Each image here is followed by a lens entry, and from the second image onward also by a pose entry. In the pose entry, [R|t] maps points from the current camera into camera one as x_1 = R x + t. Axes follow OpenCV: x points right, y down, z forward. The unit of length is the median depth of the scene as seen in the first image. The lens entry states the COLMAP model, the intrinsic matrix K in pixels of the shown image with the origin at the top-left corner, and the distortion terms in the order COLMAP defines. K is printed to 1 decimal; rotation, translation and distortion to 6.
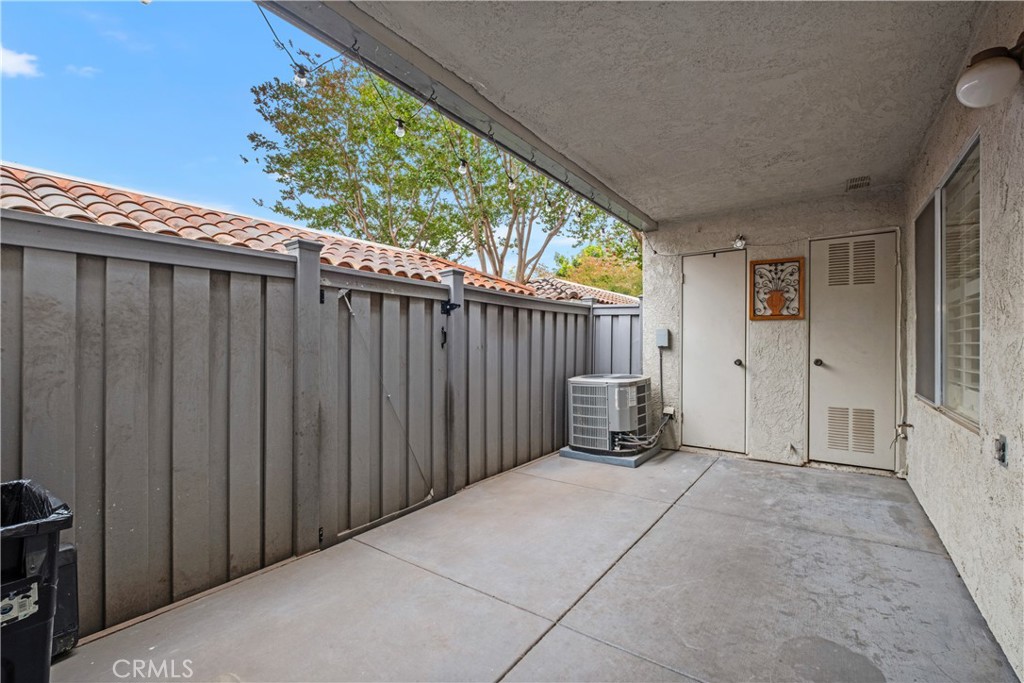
lens RADIAL K [[443.1, 0, 512.2], [0, 443.1, 343.5], [0, 0, 1]] dist [0.001927, -0.005561]
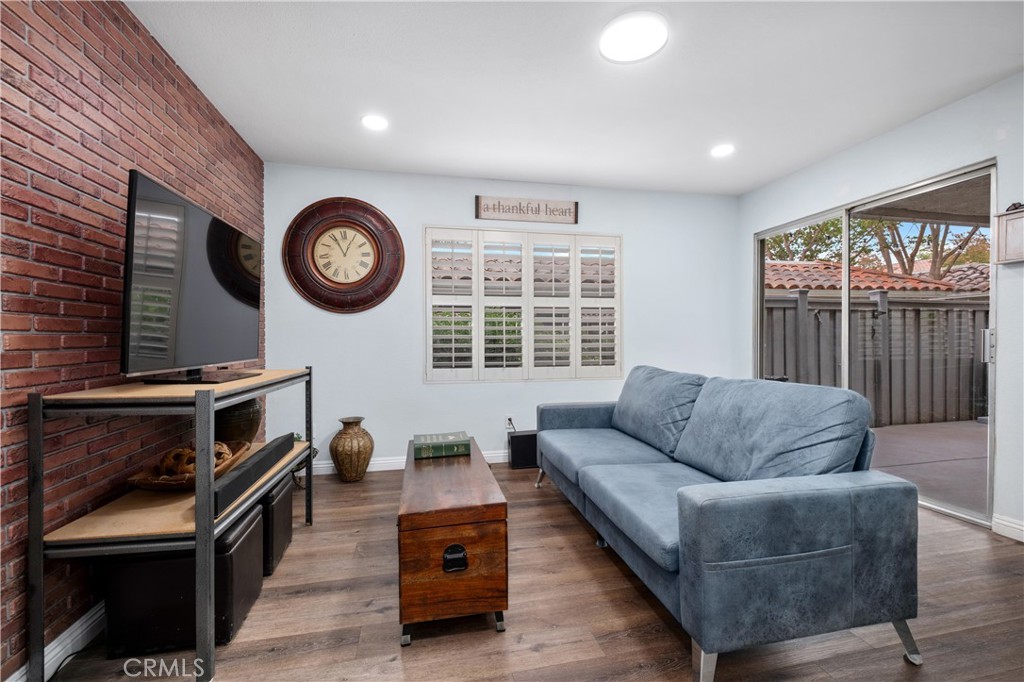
lens RADIAL K [[443.1, 0, 514.8], [0, 443.1, 341.8], [0, 0, 1]] dist [0.001927, -0.005561]
pose [[0.736619, -0.003672, -0.676298, -0.020651], [0.007940, 0.999963, 0.003219, 0.005574], [0.676261, -0.007741, 0.736621, -1.066280]]
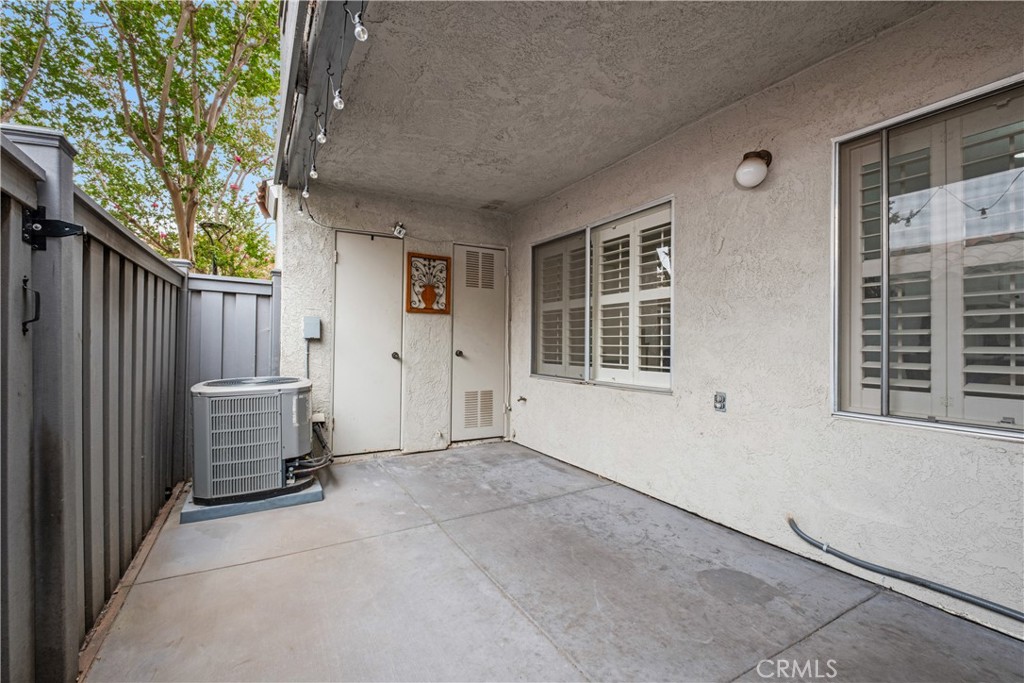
lens RADIAL K [[443.1, 0, 510.7], [0, 443.1, 339.5], [0, 0, 1]] dist [0.001927, -0.005561]
pose [[0.419378, 0.007054, 0.907784, -0.296787], [-0.007998, 0.999960, -0.004075, 0.011896], [-0.907776, -0.005552, 0.419418, 0.439275]]
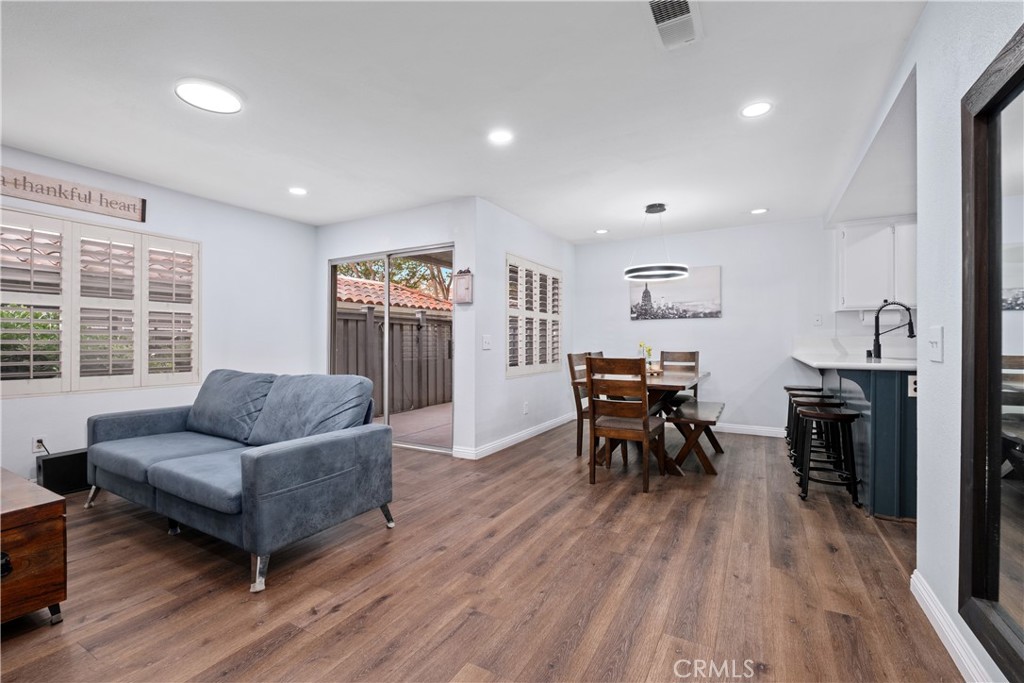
lens RADIAL K [[443.1, 0, 512.1], [0, 443.1, 340.8], [0, 0, 1]] dist [0.001927, -0.005561]
pose [[0.994844, -0.005265, 0.101283, 0.094597], [0.005995, 0.999958, -0.006907, 0.006119], [-0.101243, 0.007479, 0.994834, -1.254512]]
